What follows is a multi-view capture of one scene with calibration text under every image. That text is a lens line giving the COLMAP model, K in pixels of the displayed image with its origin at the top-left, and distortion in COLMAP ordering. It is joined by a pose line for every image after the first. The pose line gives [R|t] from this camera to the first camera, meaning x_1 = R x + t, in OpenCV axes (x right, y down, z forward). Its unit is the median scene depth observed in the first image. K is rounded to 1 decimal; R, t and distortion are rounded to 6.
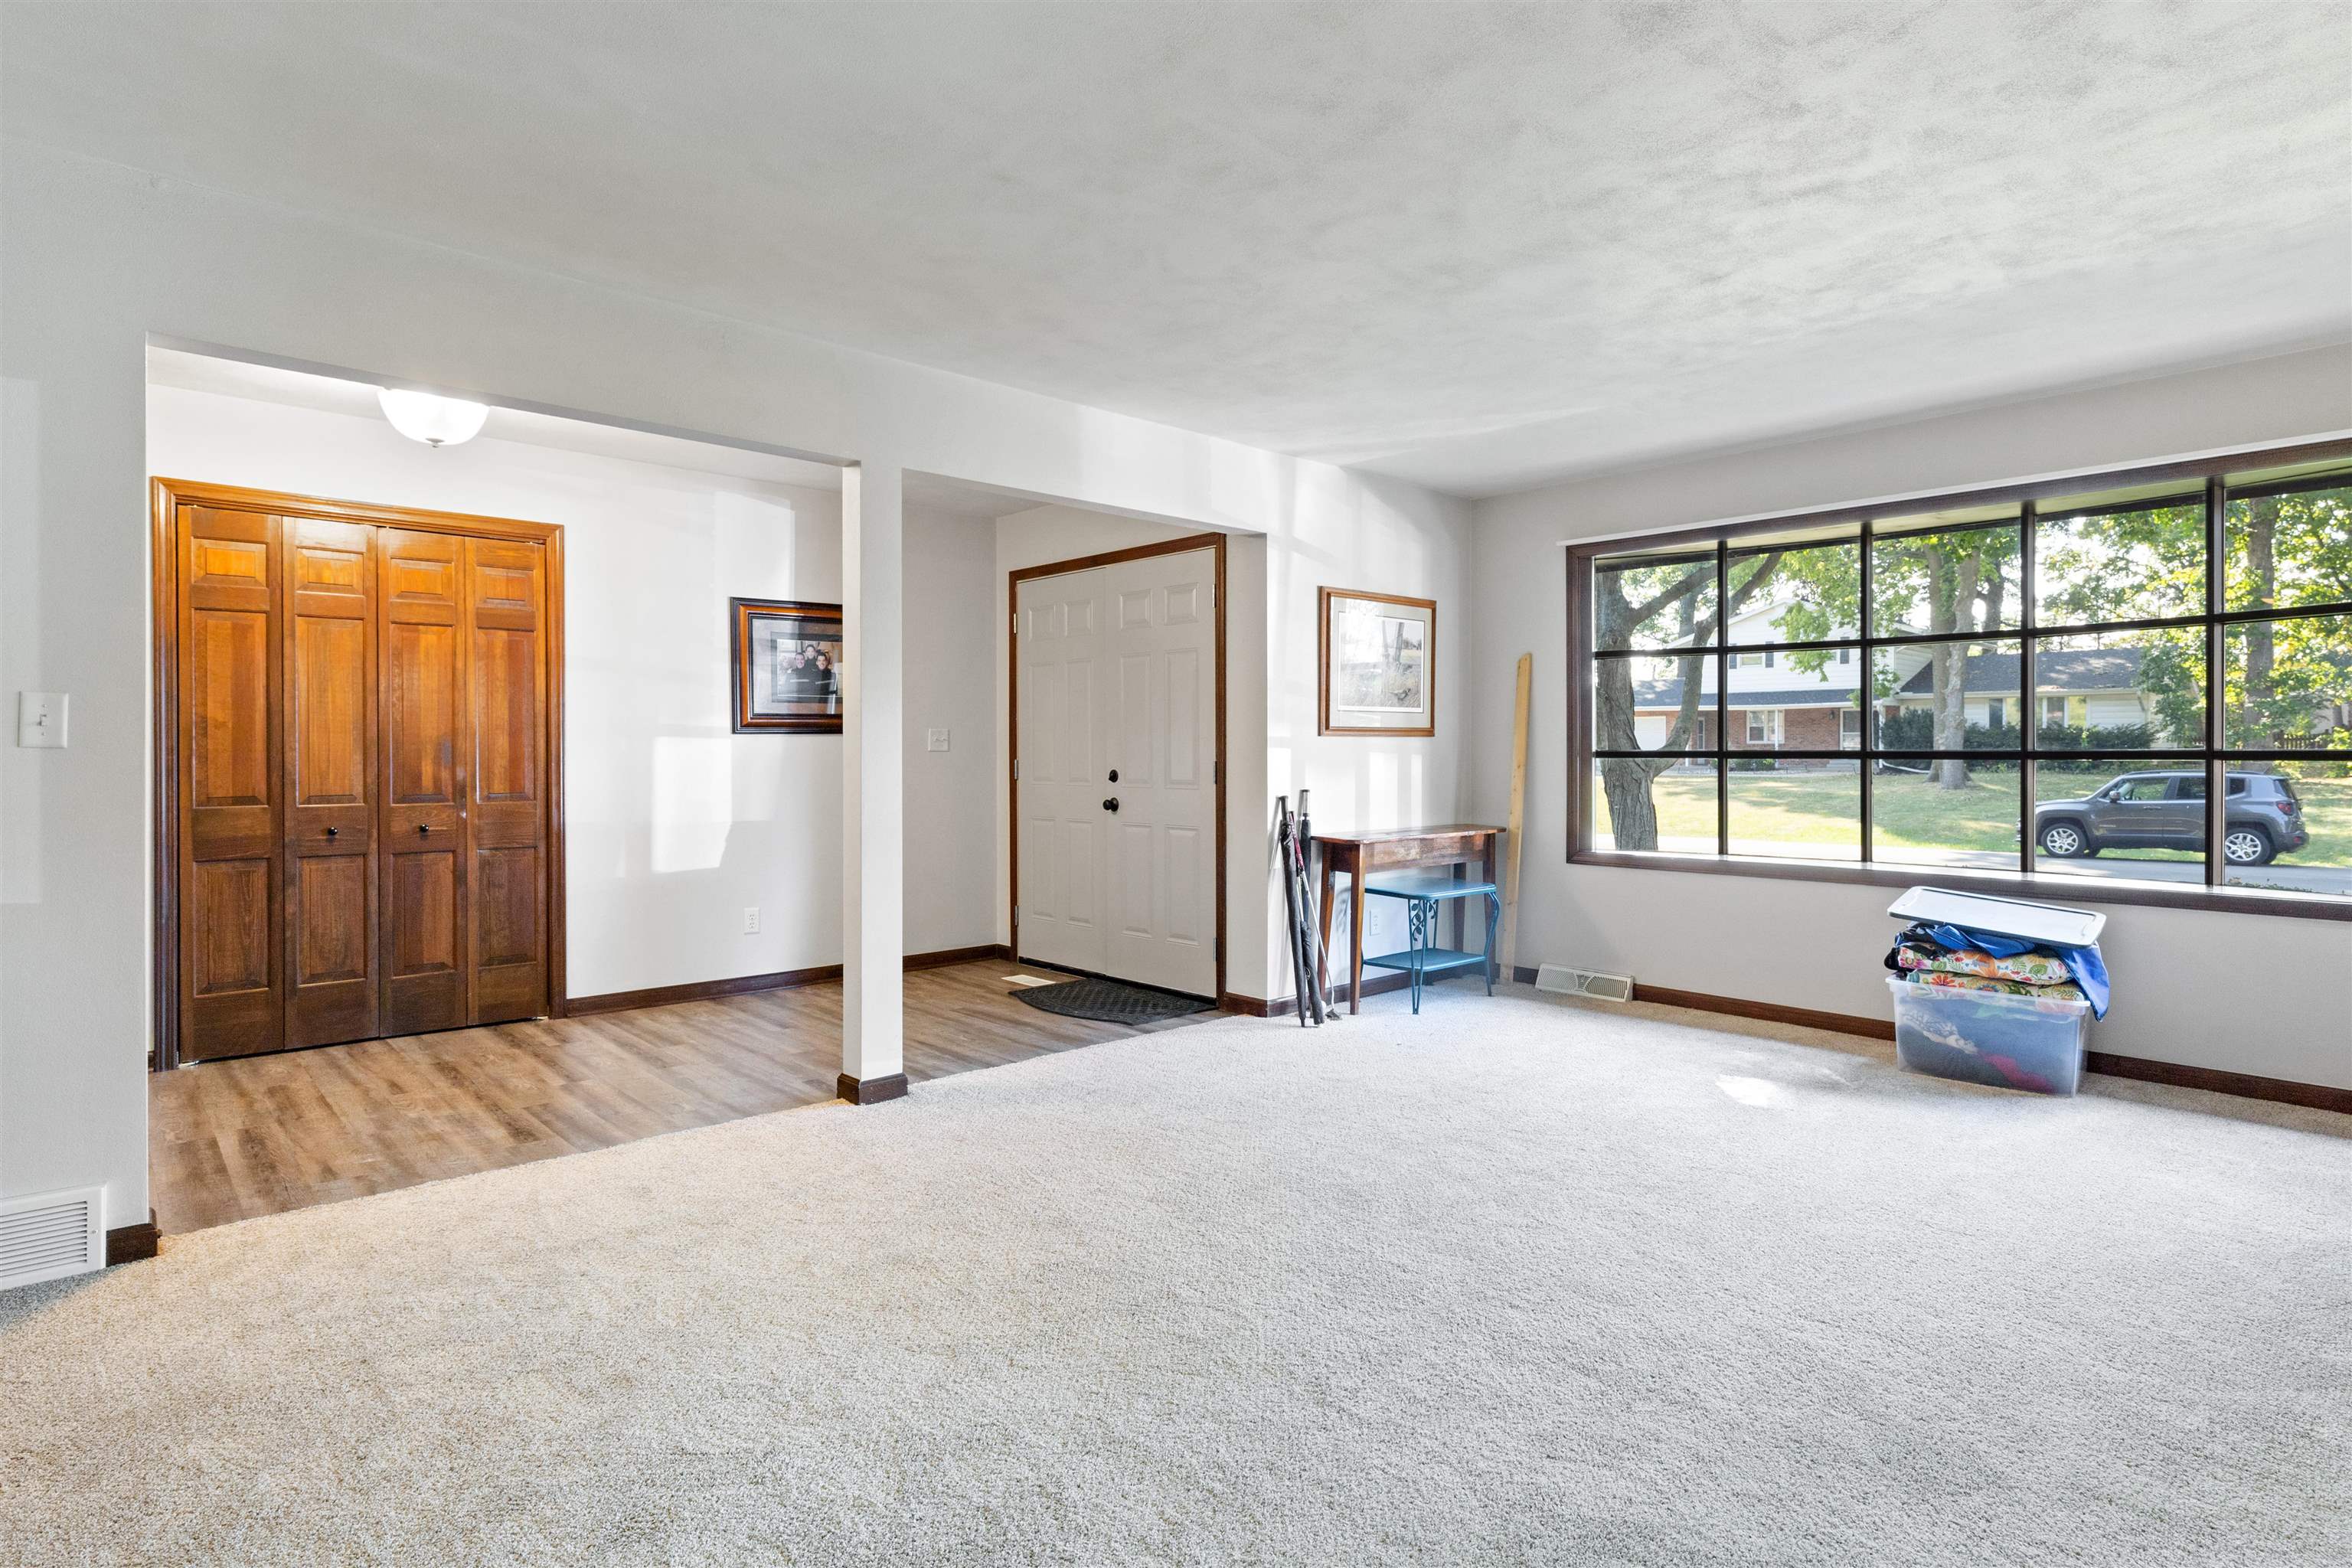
lens RADIAL K [[1185.8, 0, 1177.7], [0, 1185.8, 766.8], [0, 0, 1]] dist [-0.005318, 0.003644]
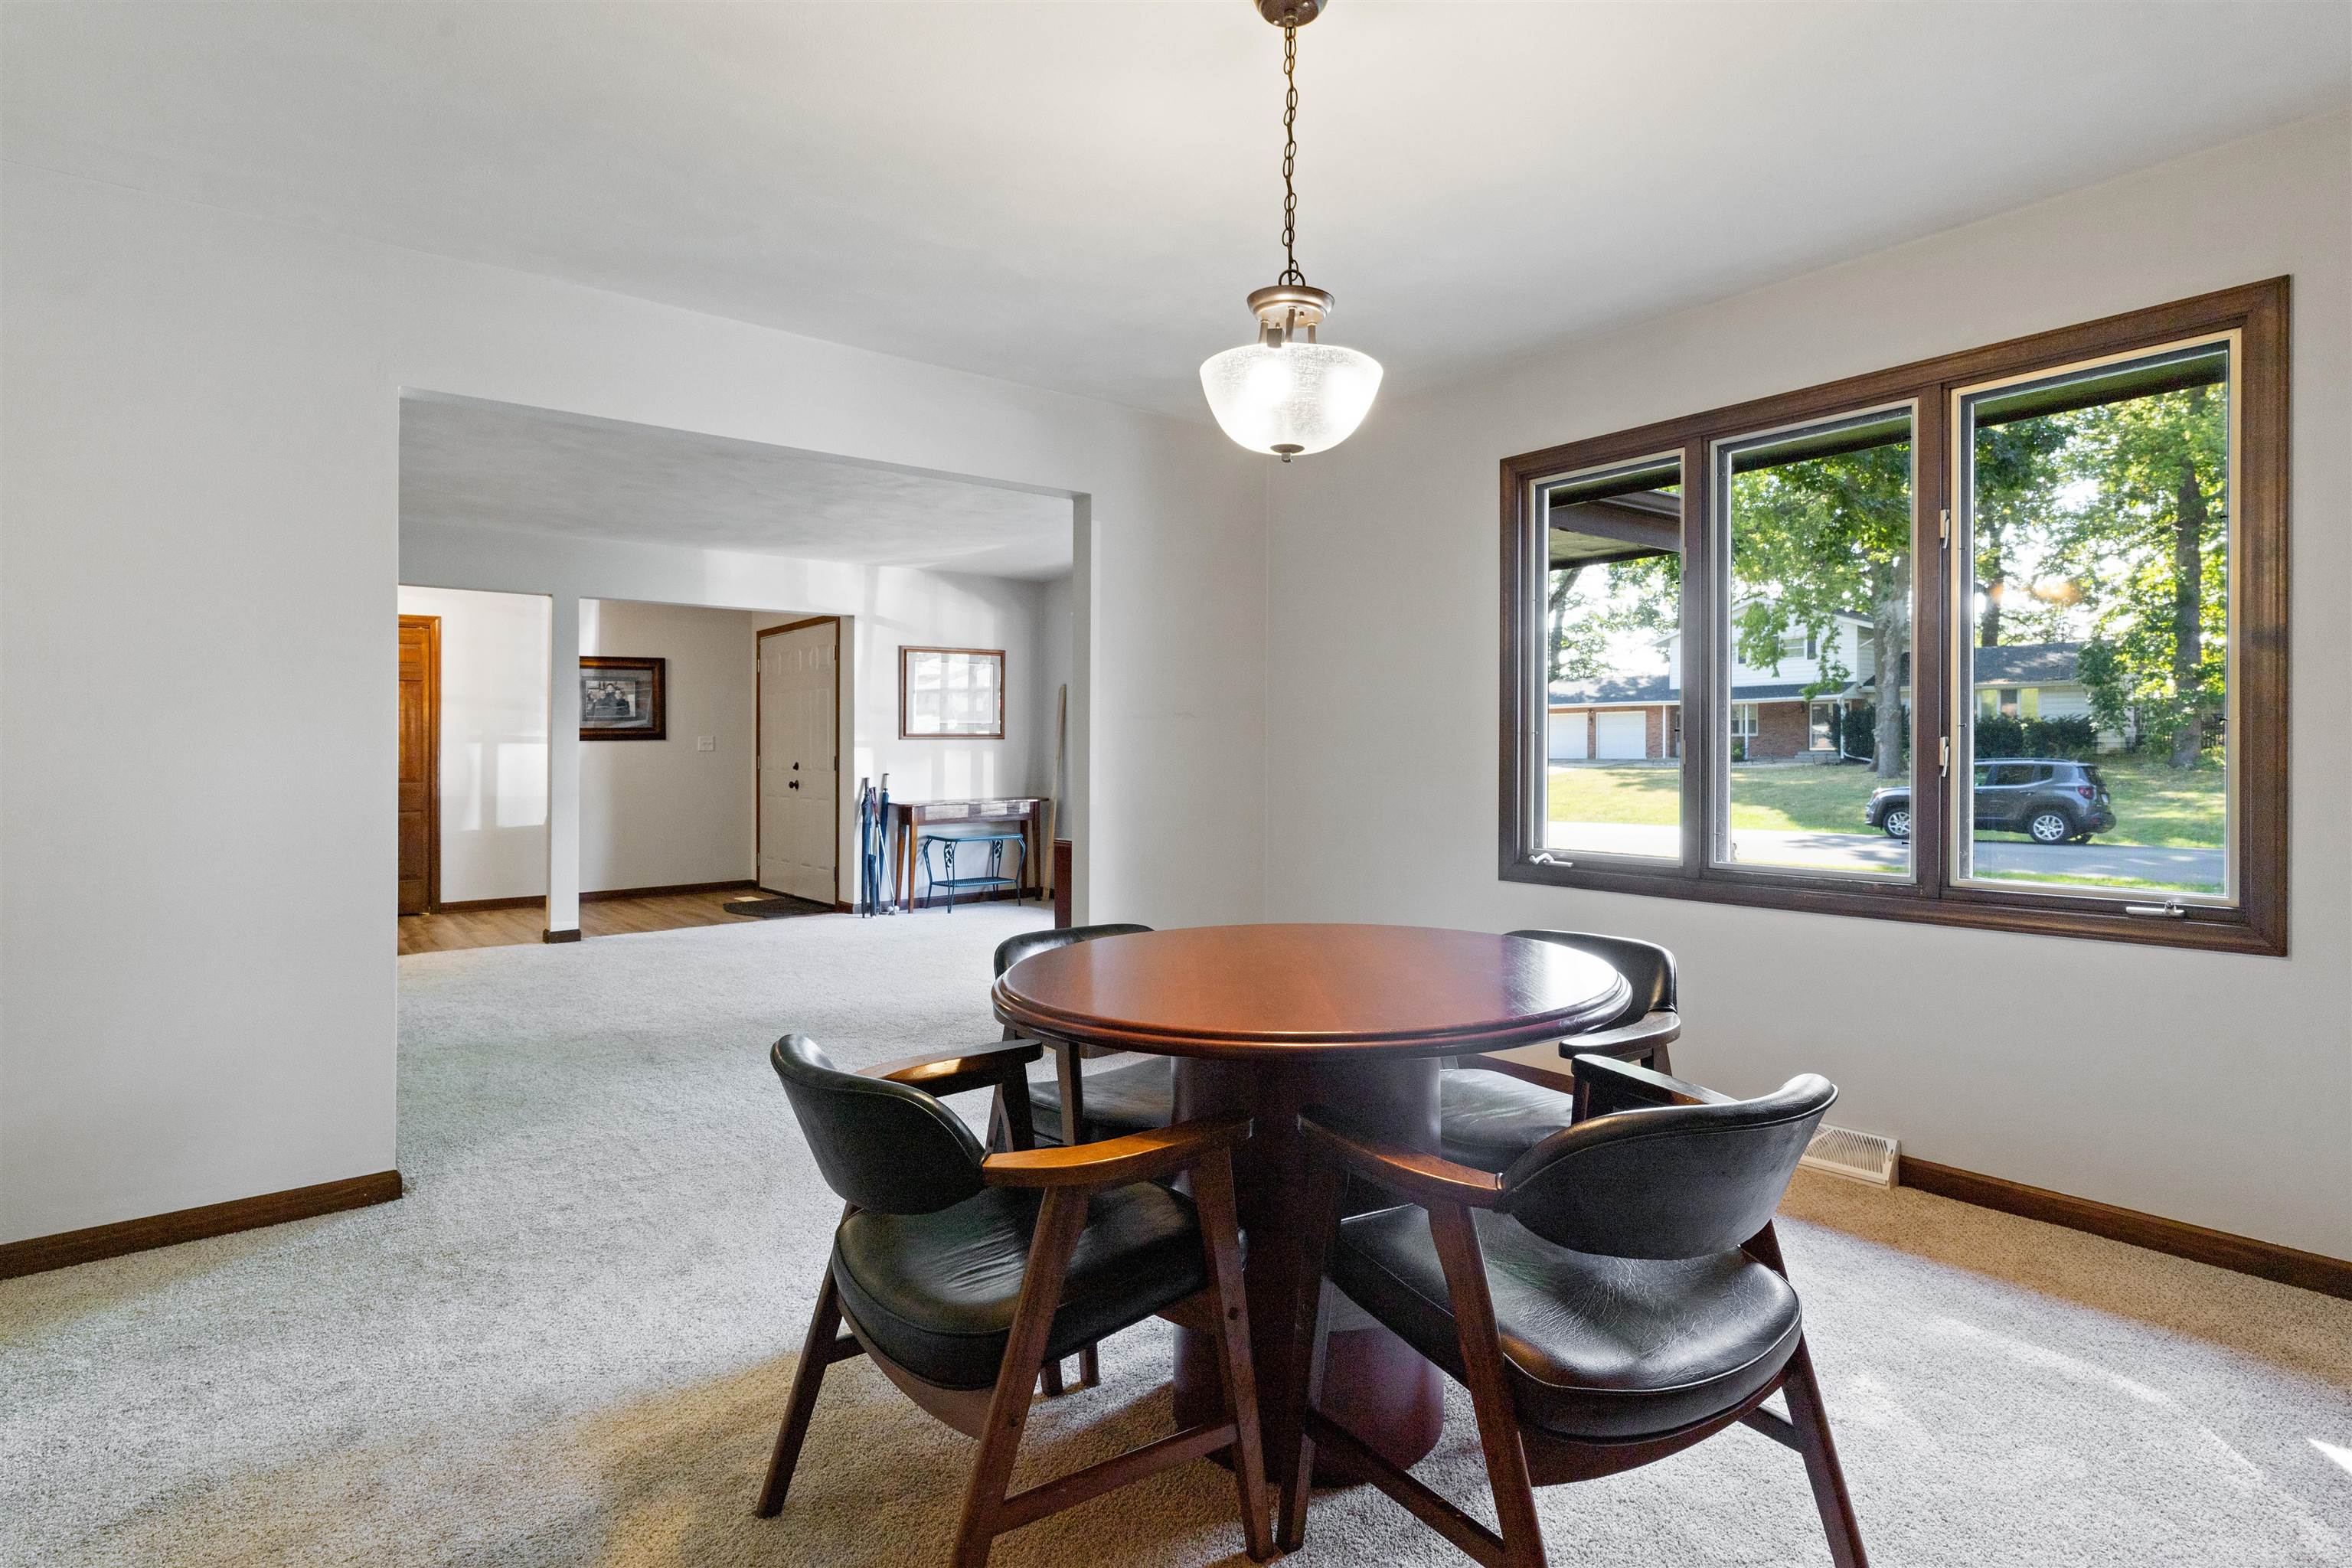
lens RADIAL K [[1185.8, 0, 1193.2], [0, 1185.8, 752.5], [0, 0, 1]] dist [-0.005318, 0.003644]
pose [[0.997521, -0.006393, -0.070082, 0.659498], [0.005814, 0.999947, -0.008468, 0.006824], [0.070132, 0.008039, 0.997505, -0.588703]]
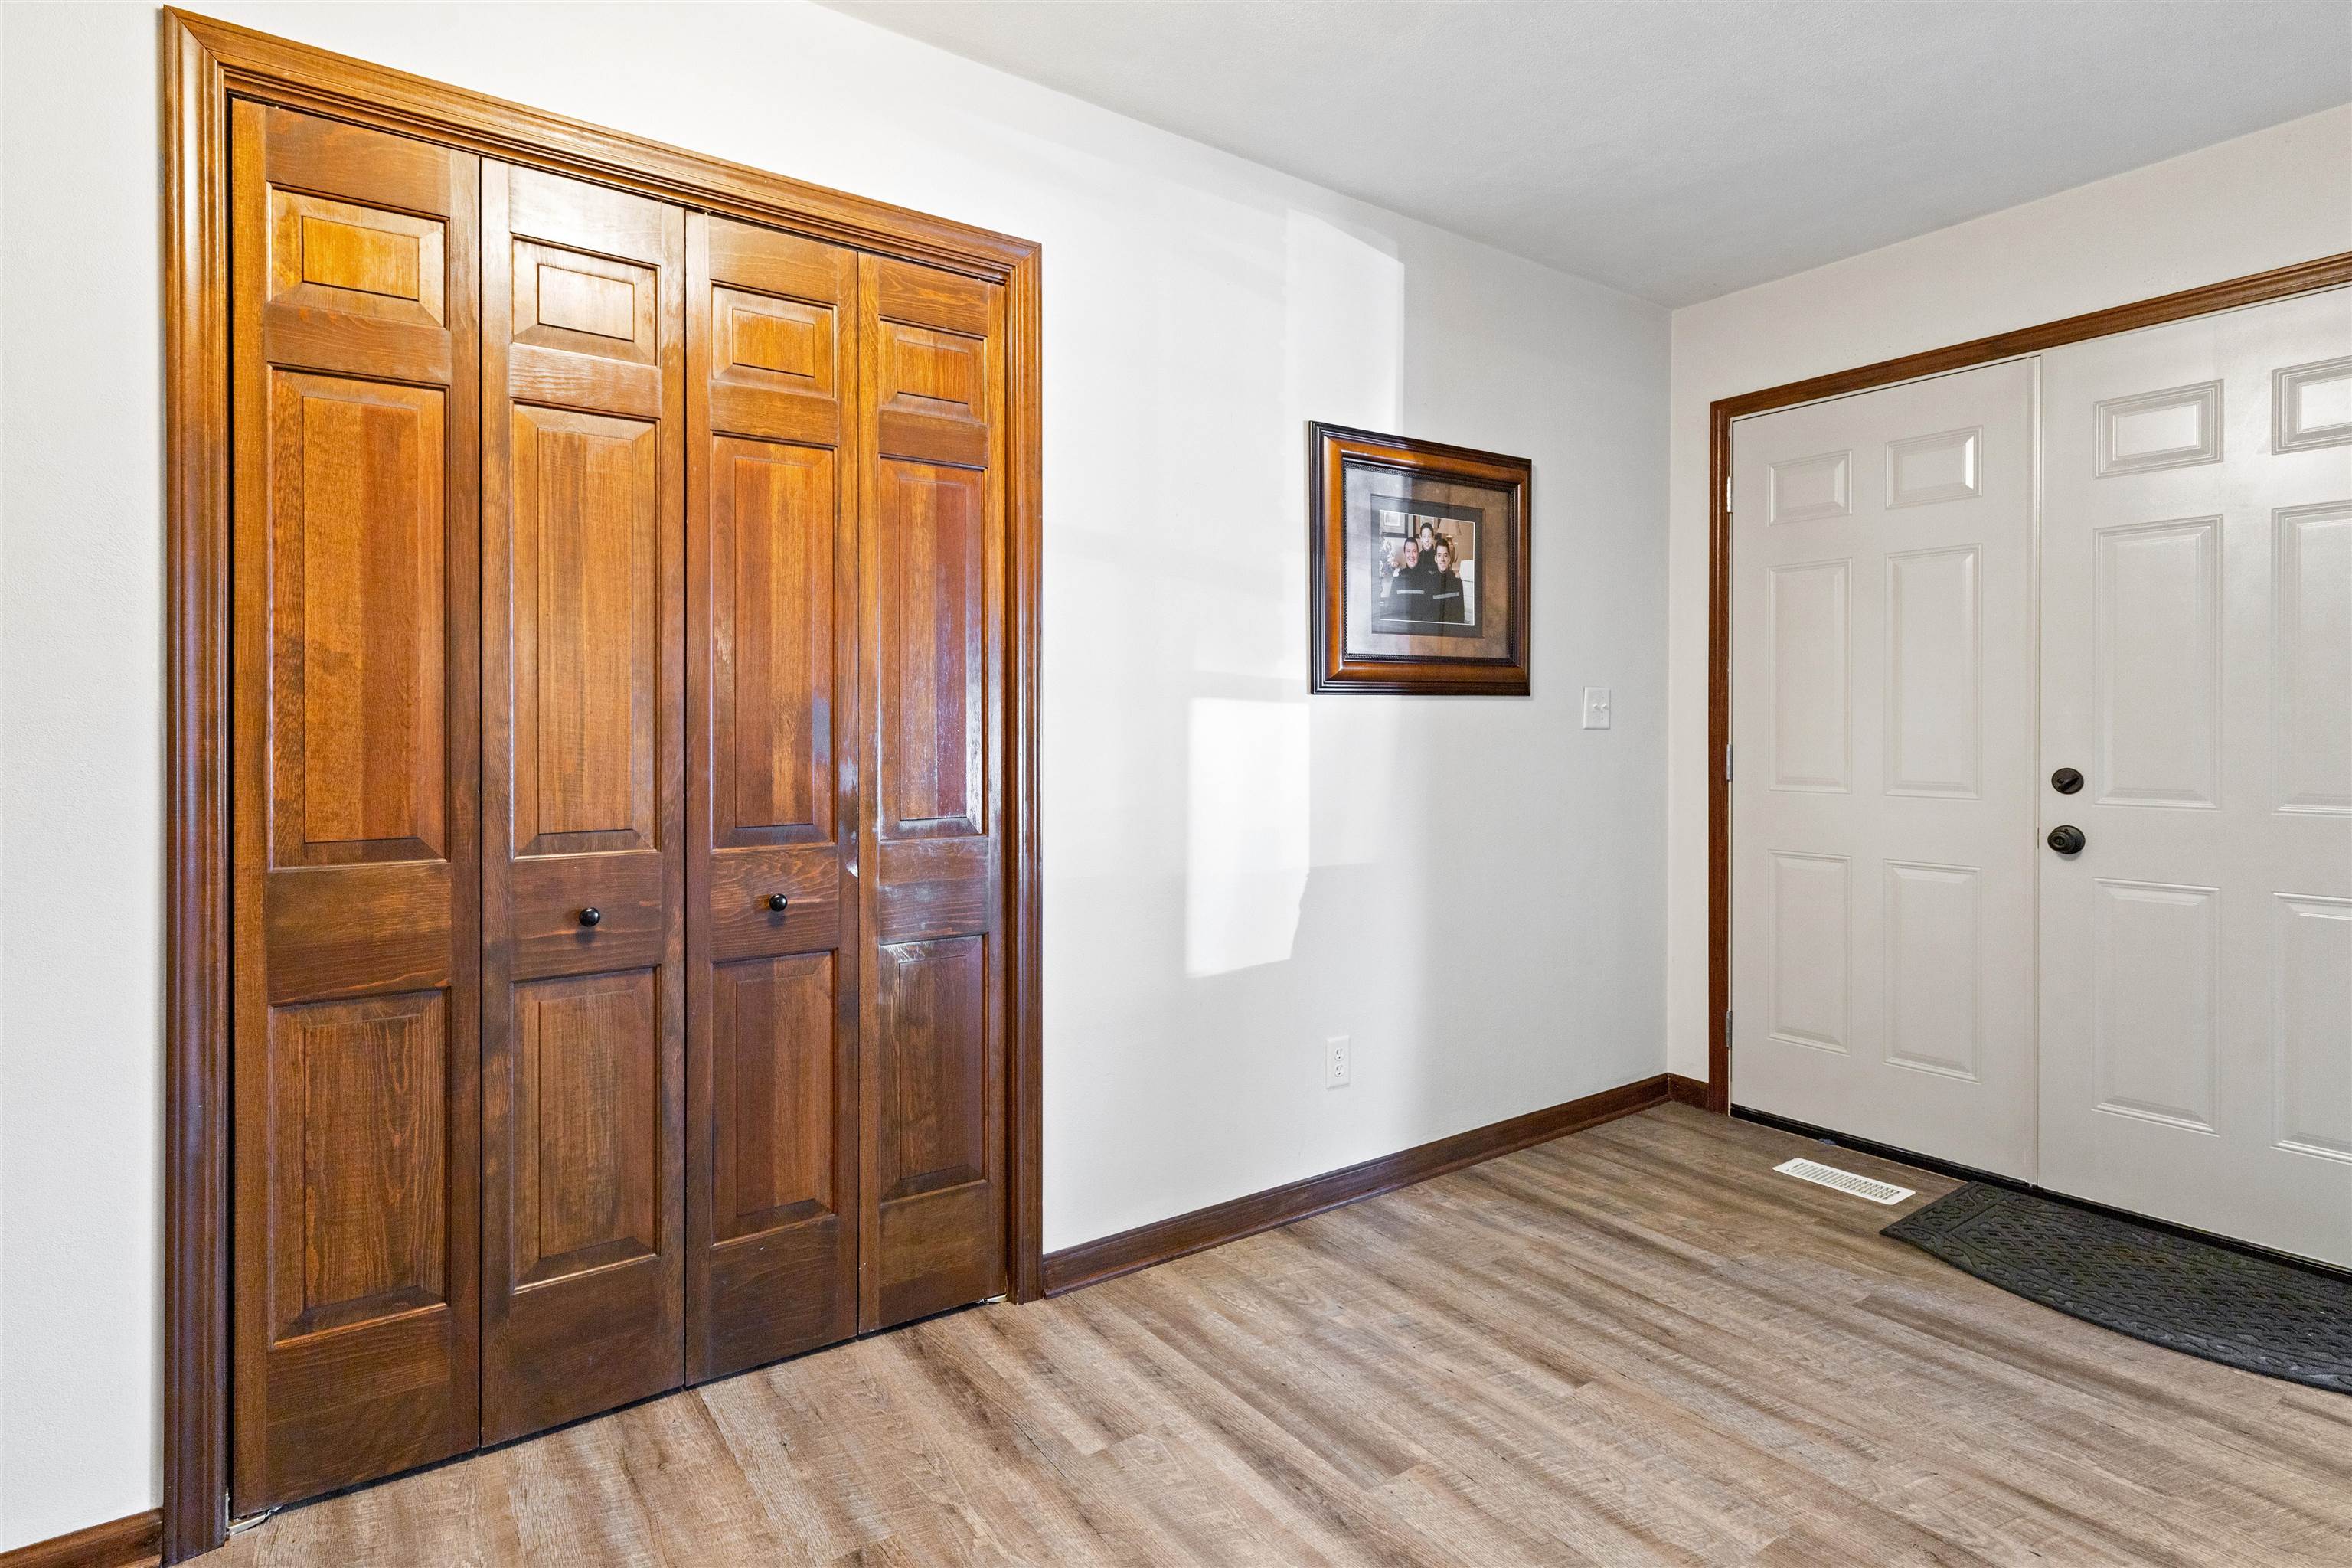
lens RADIAL K [[1185.8, 0, 1188.4], [0, 1185.8, 741.3], [0, 0, 1]] dist [-0.005318, 0.003644]
pose [[0.992908, 0.003356, -0.118842, -0.407574], [-0.003507, 0.999993, -0.001057, -0.007673], [0.118838, 0.001466, 0.992913, 0.546601]]
